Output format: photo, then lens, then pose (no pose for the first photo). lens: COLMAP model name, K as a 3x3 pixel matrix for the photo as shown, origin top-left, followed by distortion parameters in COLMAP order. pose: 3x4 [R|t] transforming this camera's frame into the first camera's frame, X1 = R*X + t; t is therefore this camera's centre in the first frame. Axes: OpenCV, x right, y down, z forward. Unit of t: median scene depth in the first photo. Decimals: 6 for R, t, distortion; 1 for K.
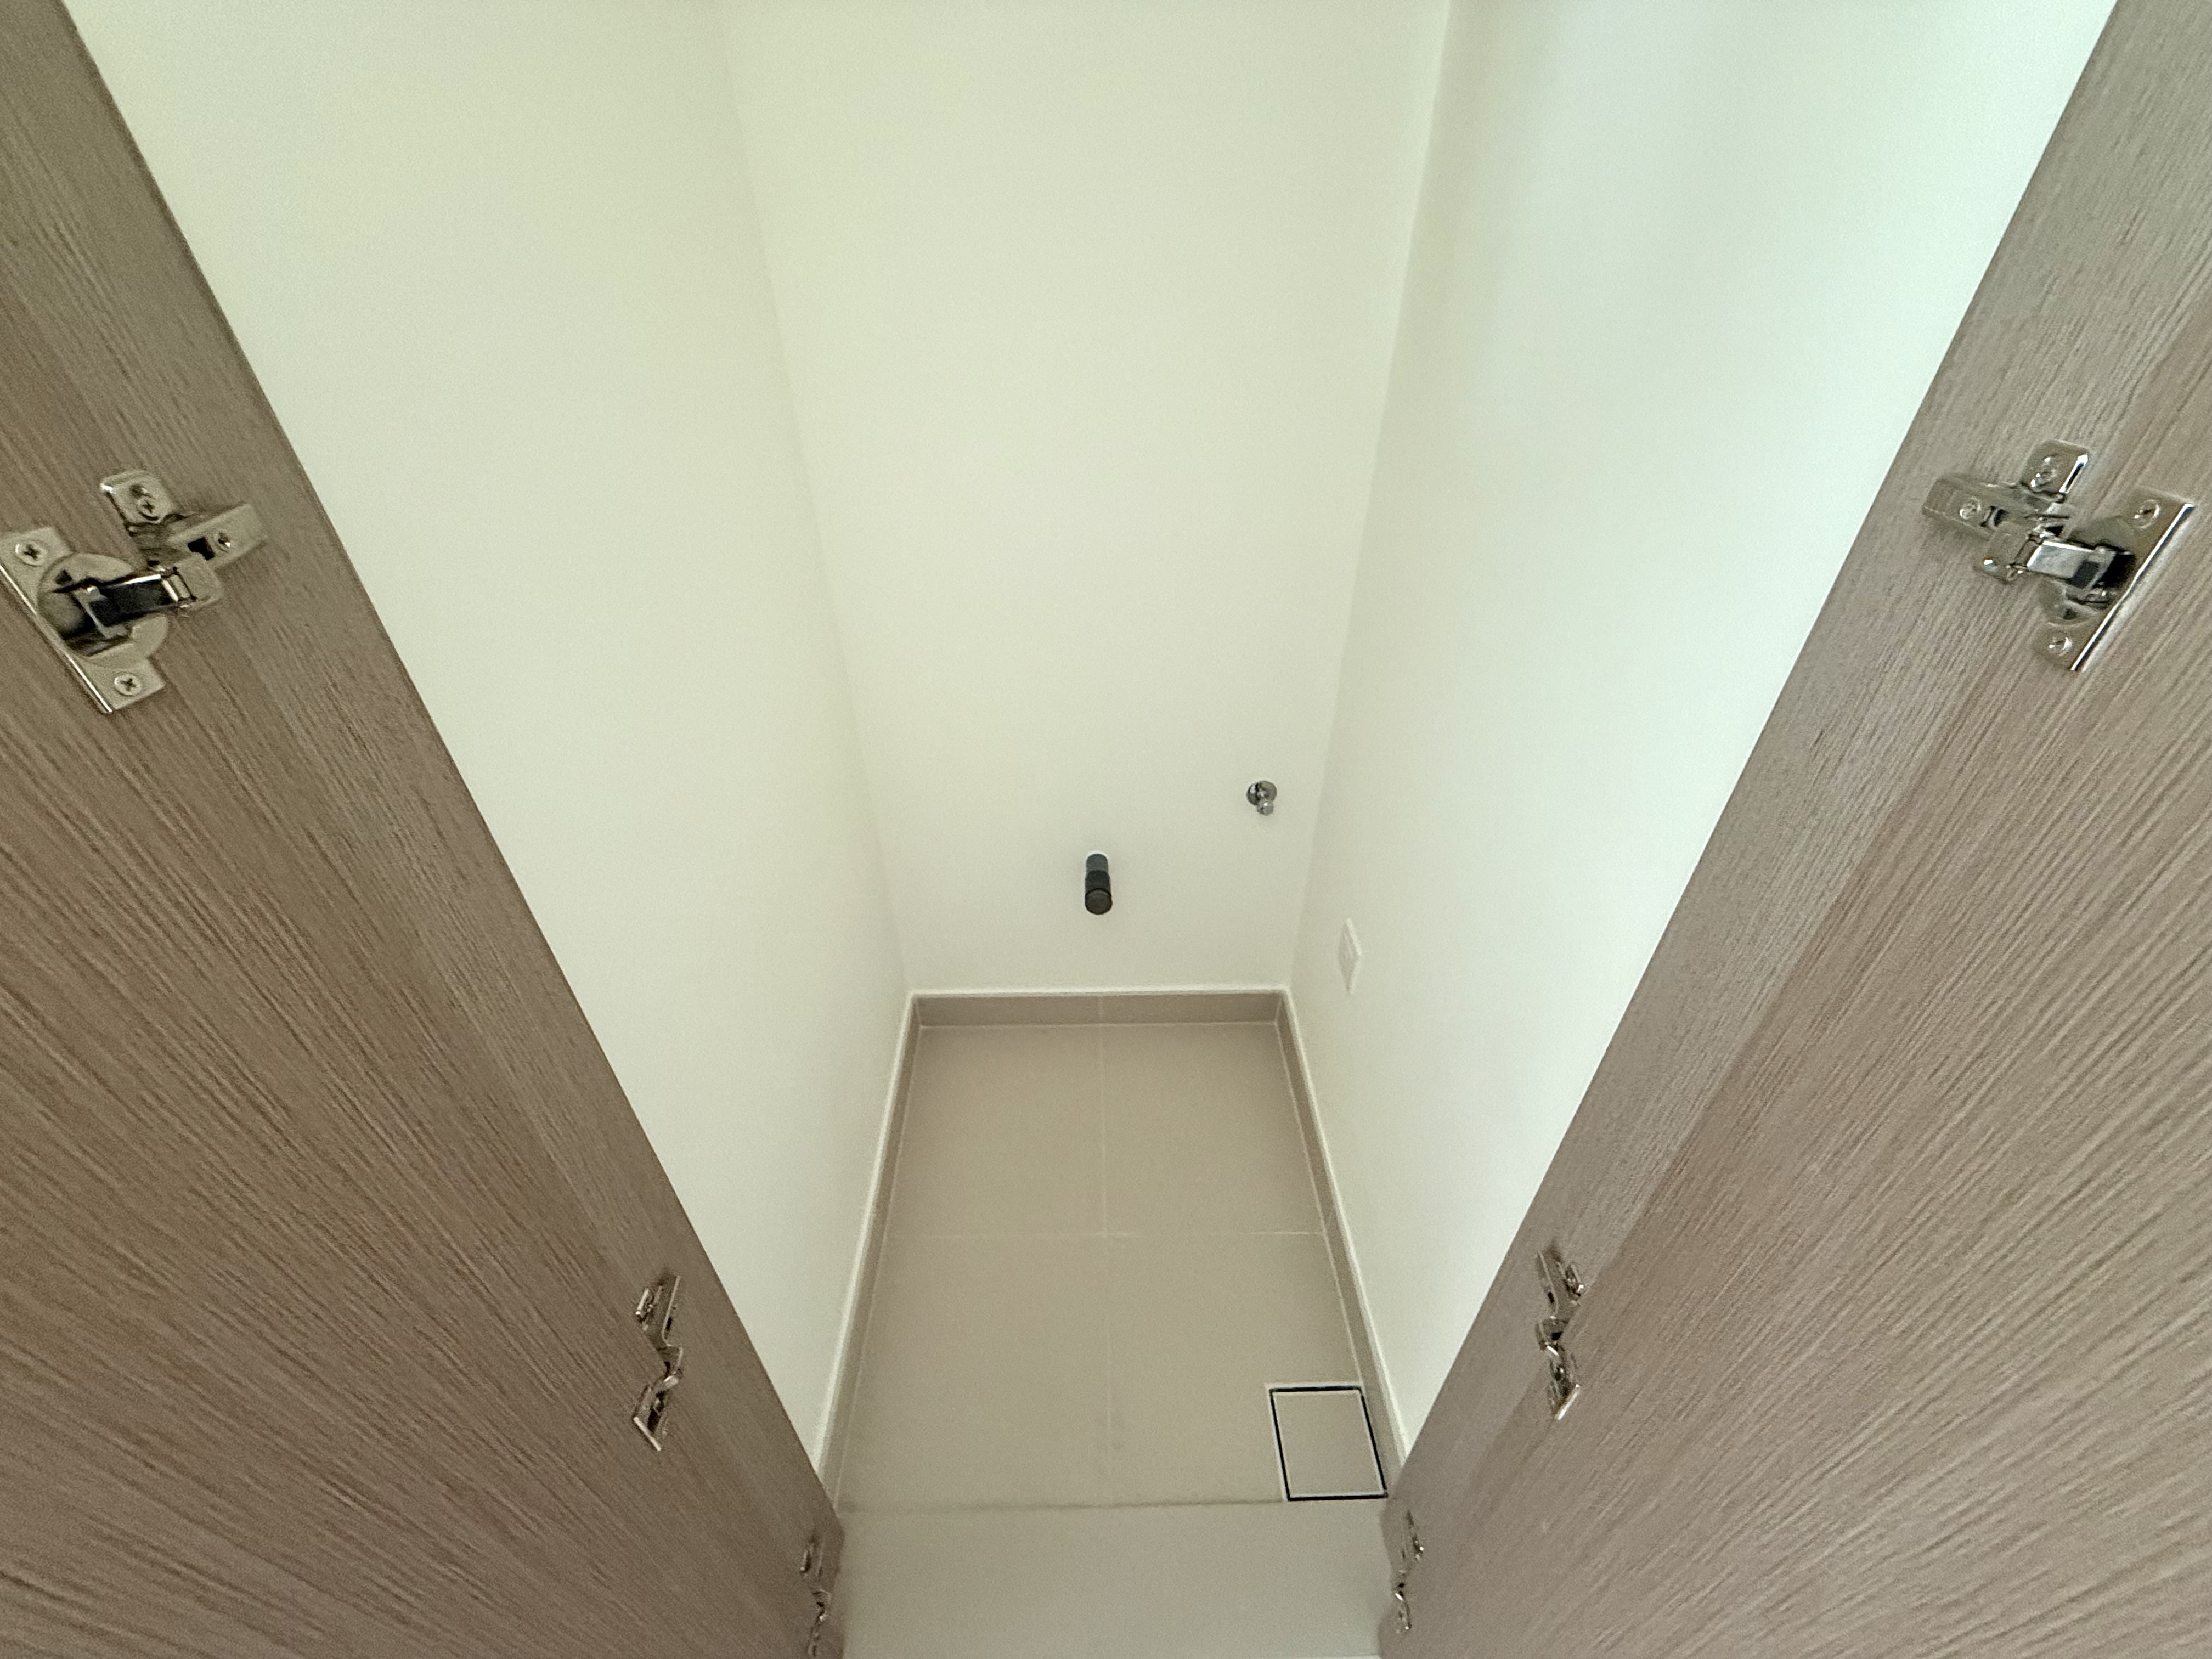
lens RADIAL K [[885.8, 0, 1106.1], [0, 885.8, 829.9], [0, 0, 1]] dist [-0.001841, 0.000390]
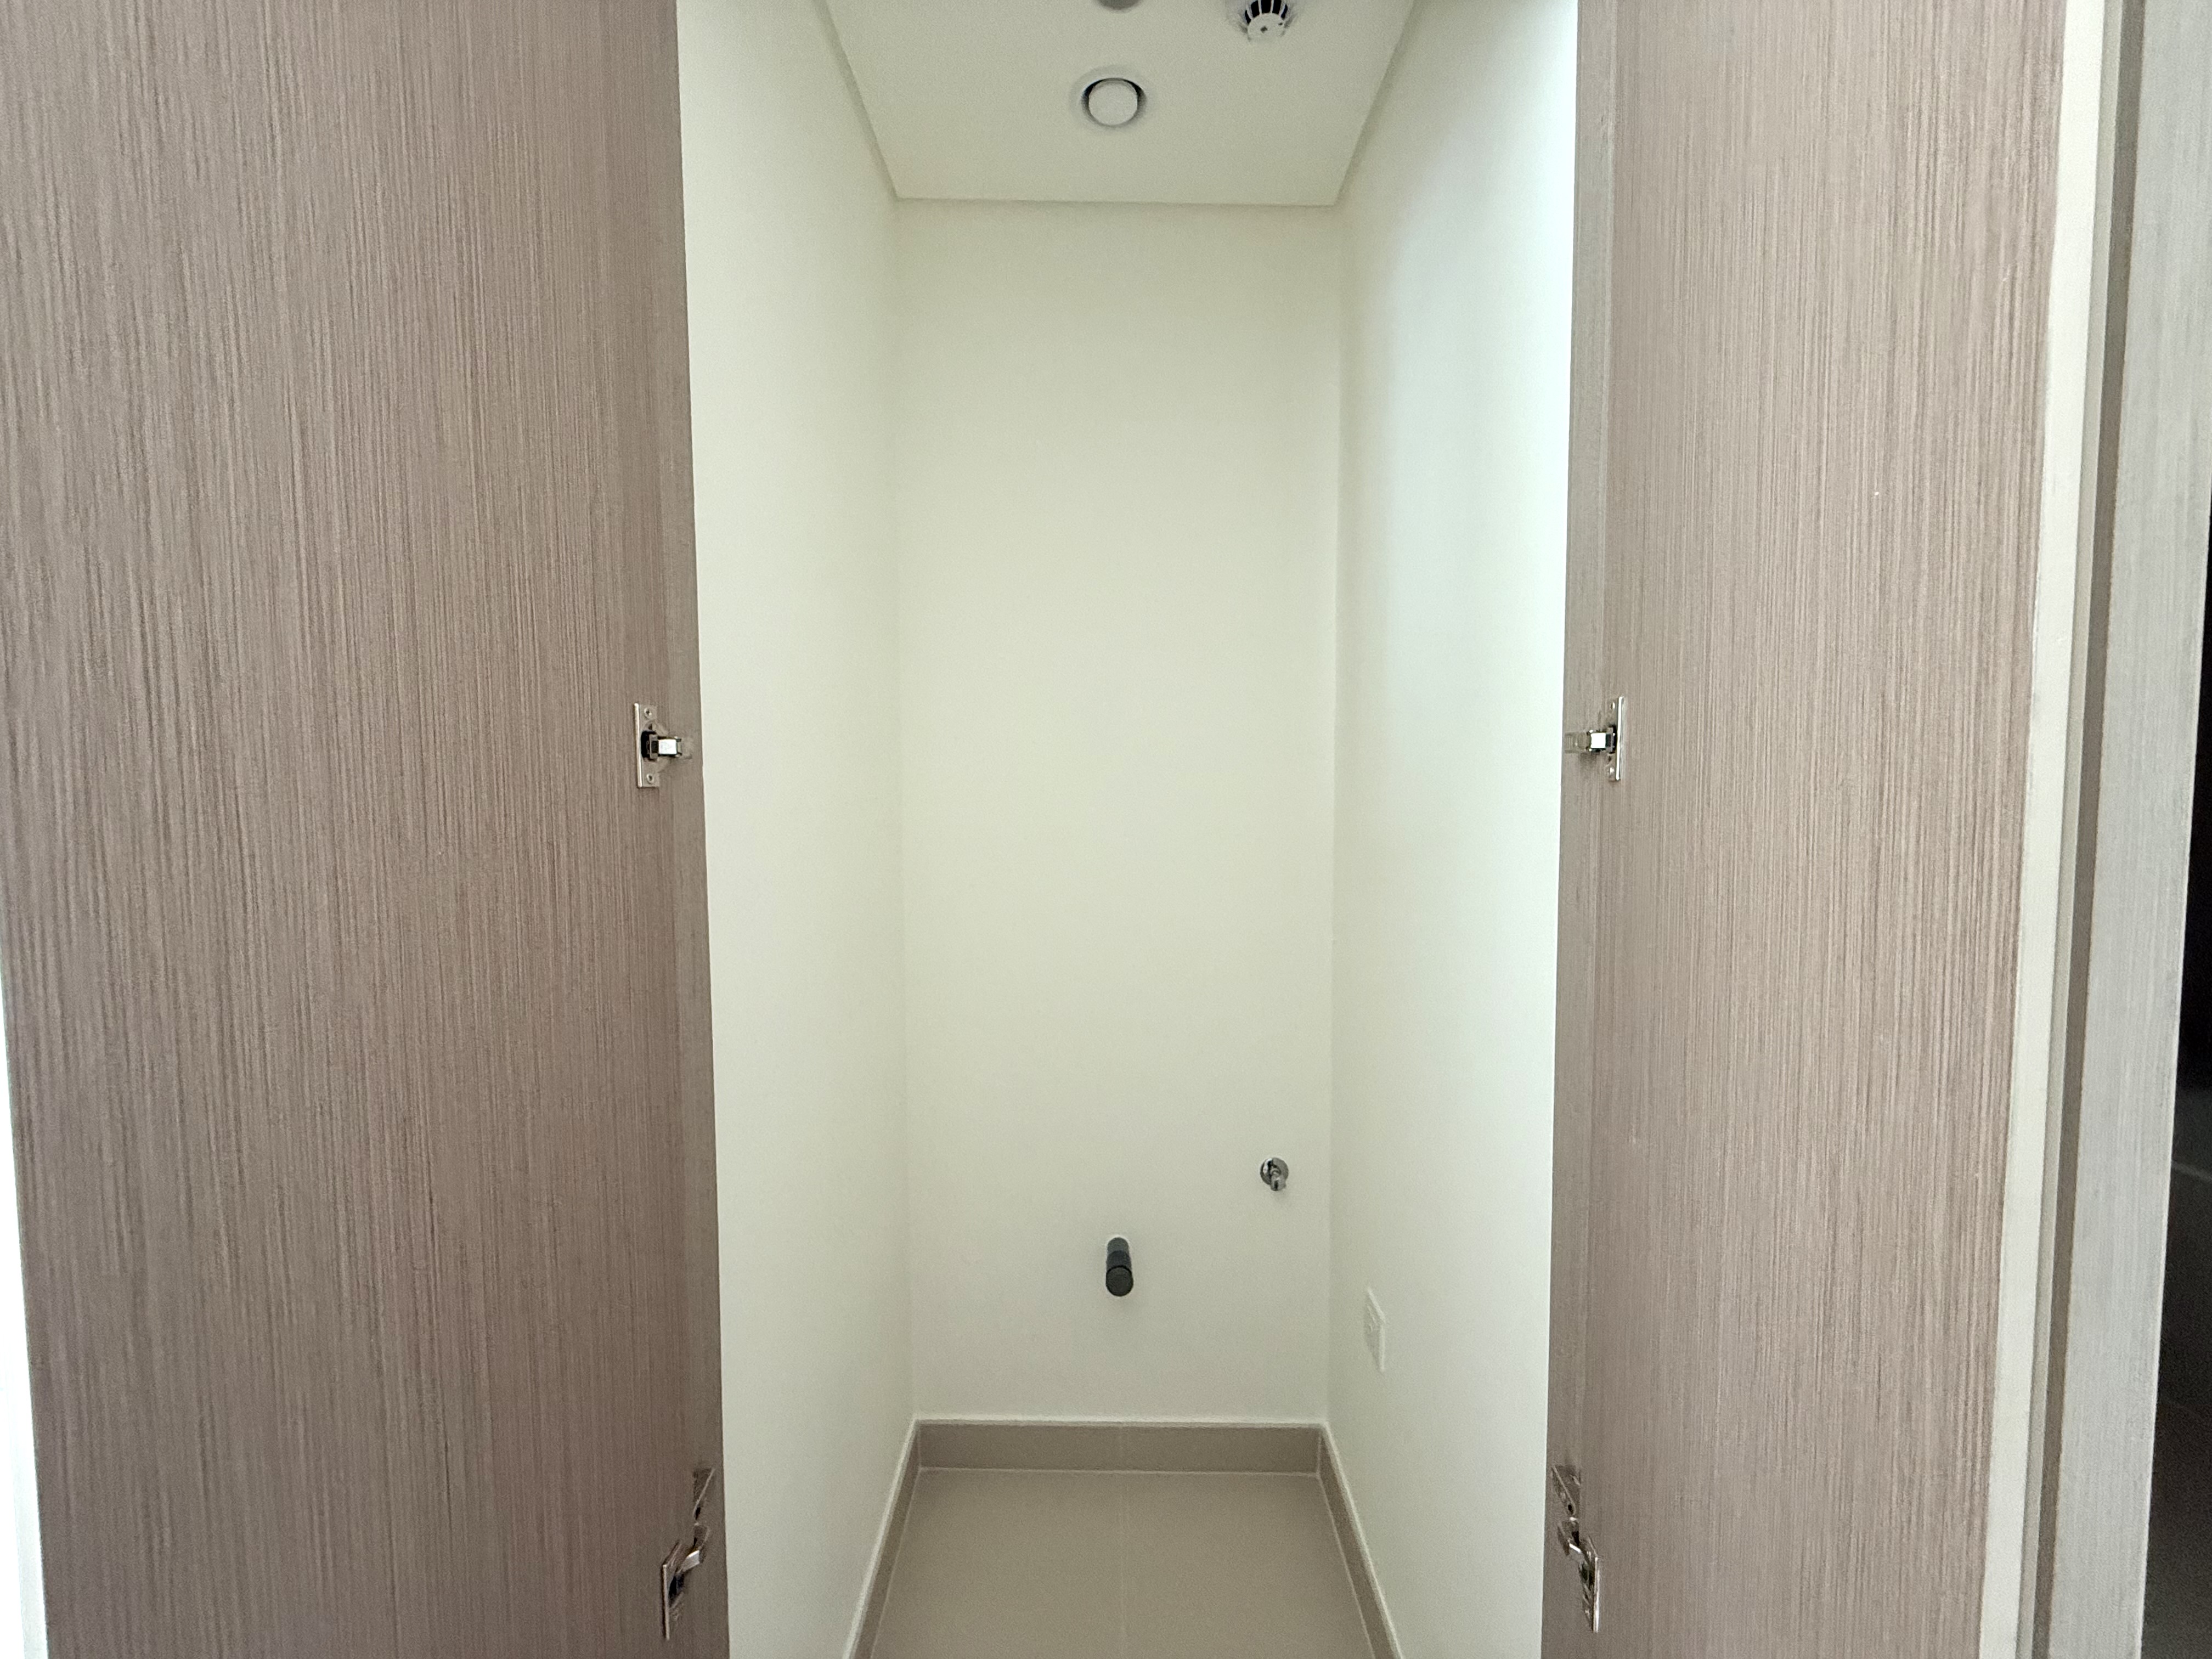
lens RADIAL K [[885.8, 0, 1108.8], [0, 885.8, 825.4], [0, 0, 1]] dist [-0.001841, 0.000390]
pose [[0.999743, 0.001595, -0.022593, 0.001027], [-0.013612, 0.839576, -0.543072, 0.189681], [0.018102, 0.543240, 0.839382, -0.119361]]
